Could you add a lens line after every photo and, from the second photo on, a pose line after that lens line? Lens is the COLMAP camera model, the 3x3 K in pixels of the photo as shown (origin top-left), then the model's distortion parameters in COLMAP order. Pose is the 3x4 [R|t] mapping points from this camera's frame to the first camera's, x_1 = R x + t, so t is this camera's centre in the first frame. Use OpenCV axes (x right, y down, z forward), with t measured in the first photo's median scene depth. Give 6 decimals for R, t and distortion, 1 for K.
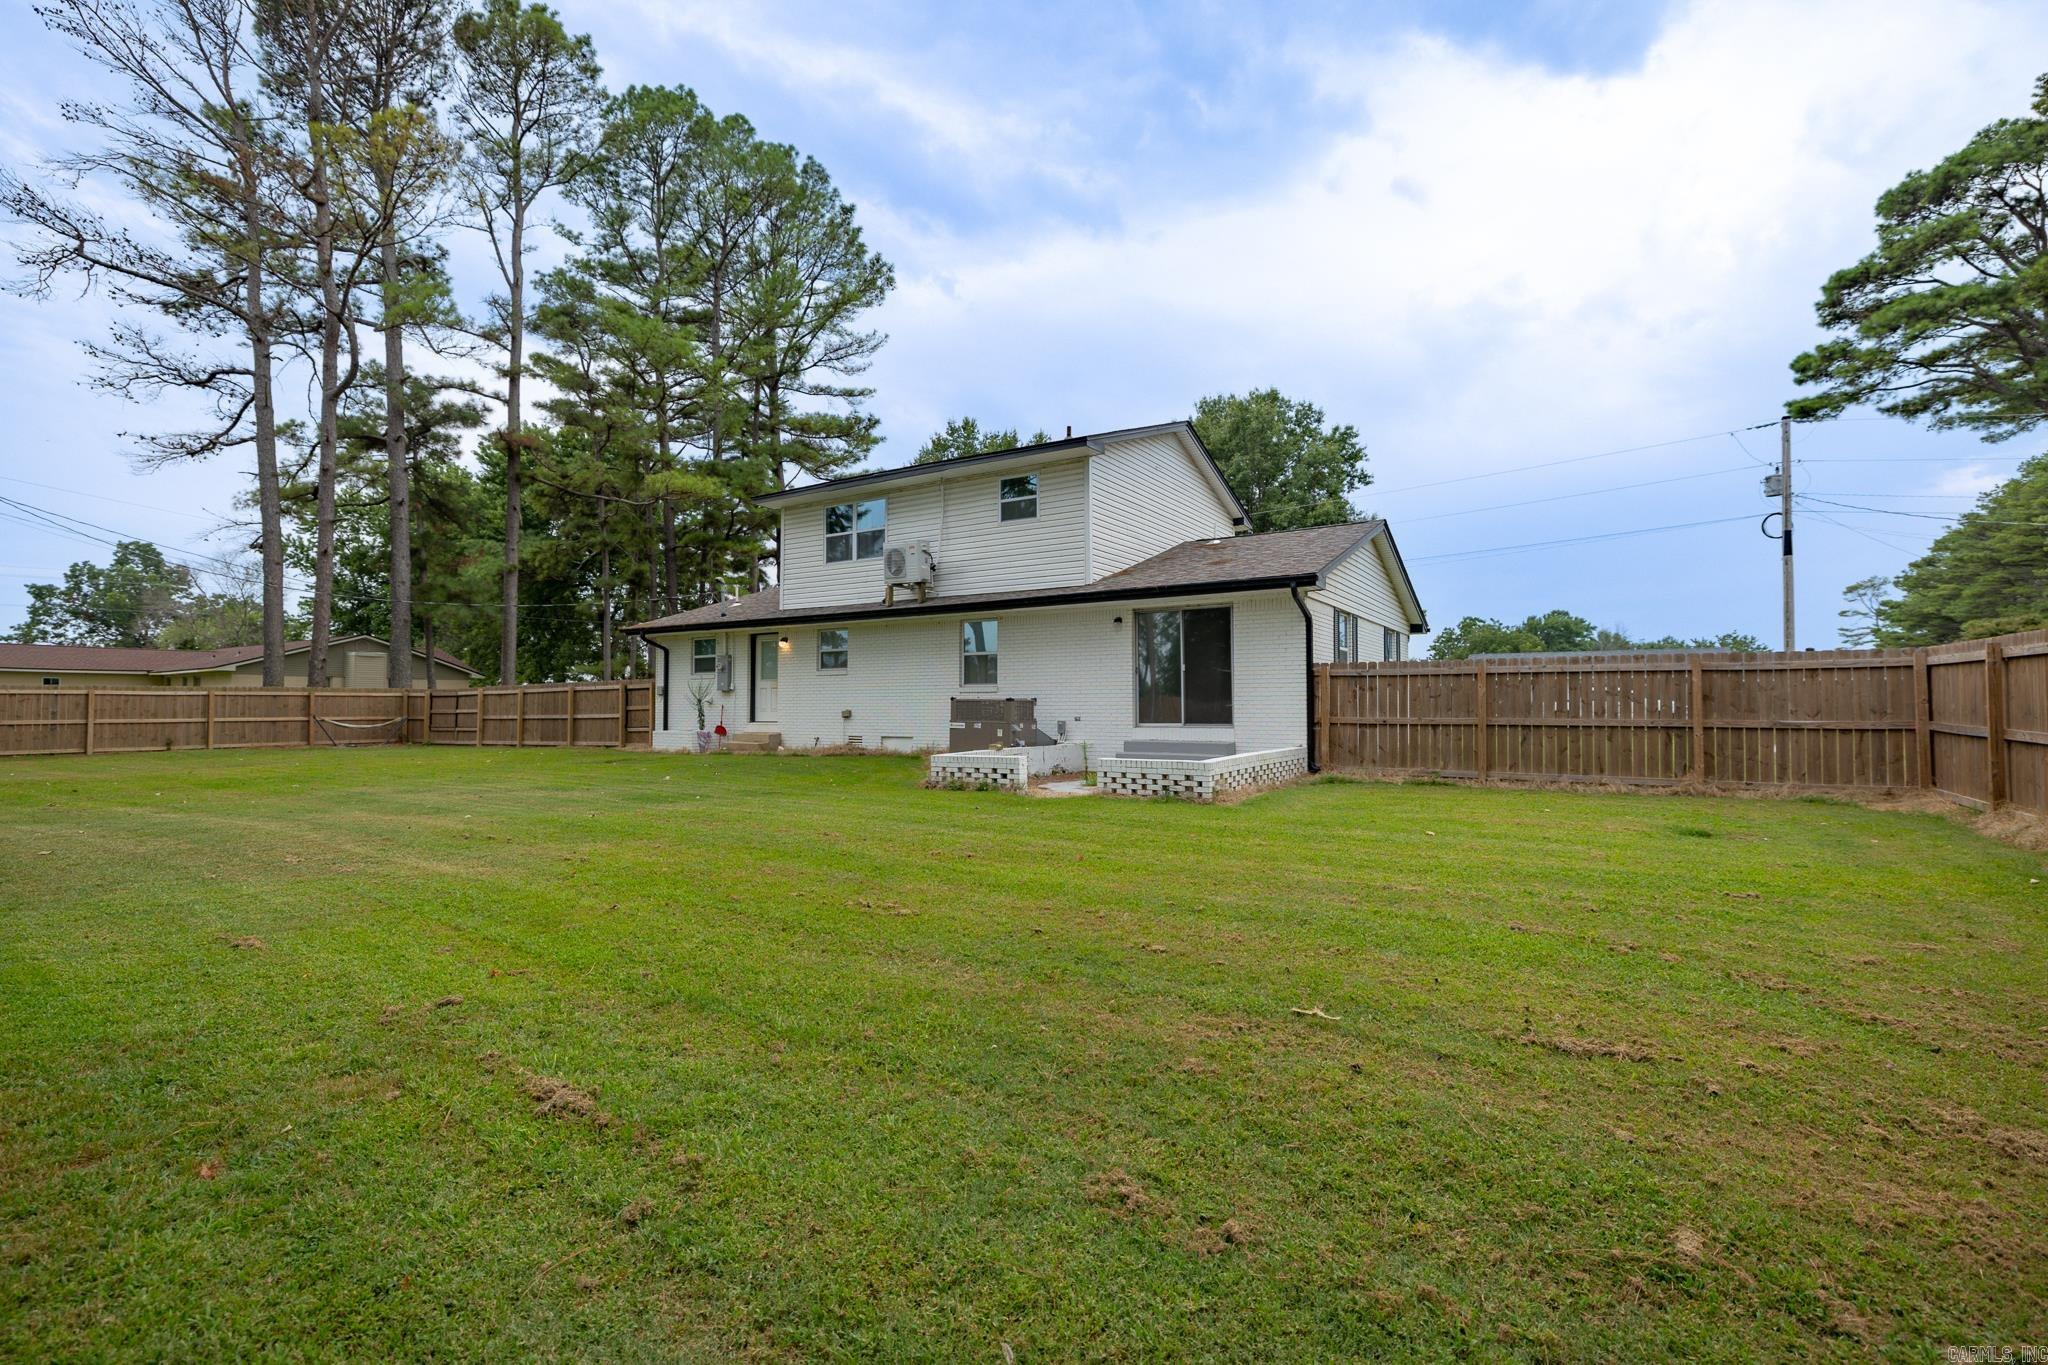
lens RADIAL K [[859.2, 0, 1017.6], [0, 859.2, 684.5], [0, 0, 1]] dist [0.000479, 0.000015]
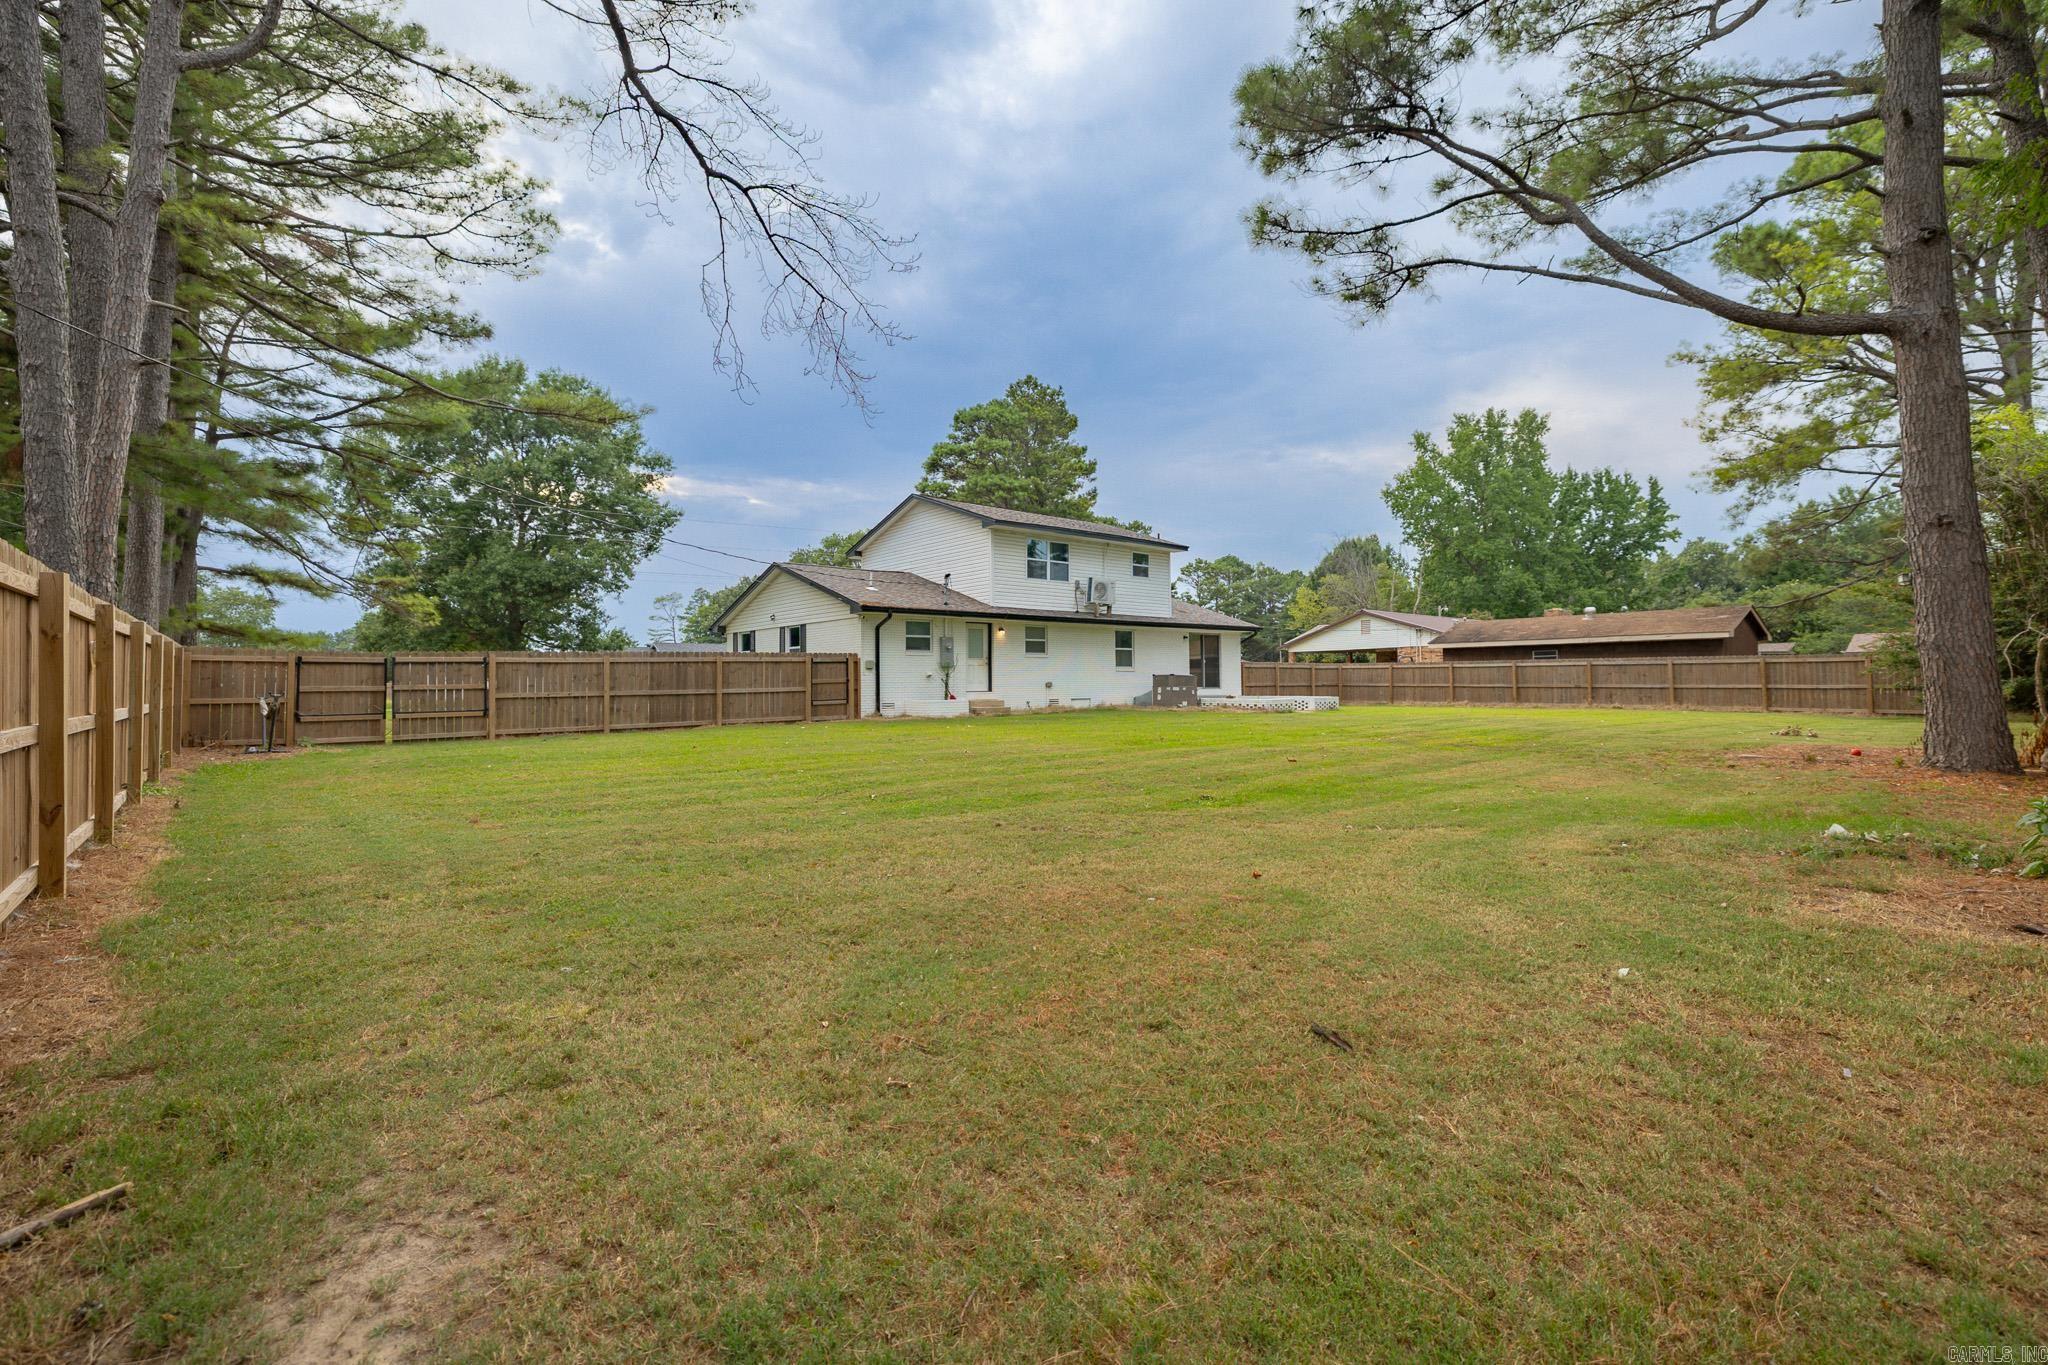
lens RADIAL K [[859.2, 0, 1020.2], [0, 859.2, 679.5], [0, 0, 1]] dist [0.000479, 0.000015]
pose [[0.368192, 0.006392, 0.929728, -1.562400], [-0.016634, 0.999862, -0.000286, 0.026471], [-0.929601, -0.015360, 0.368247, 0.493497]]
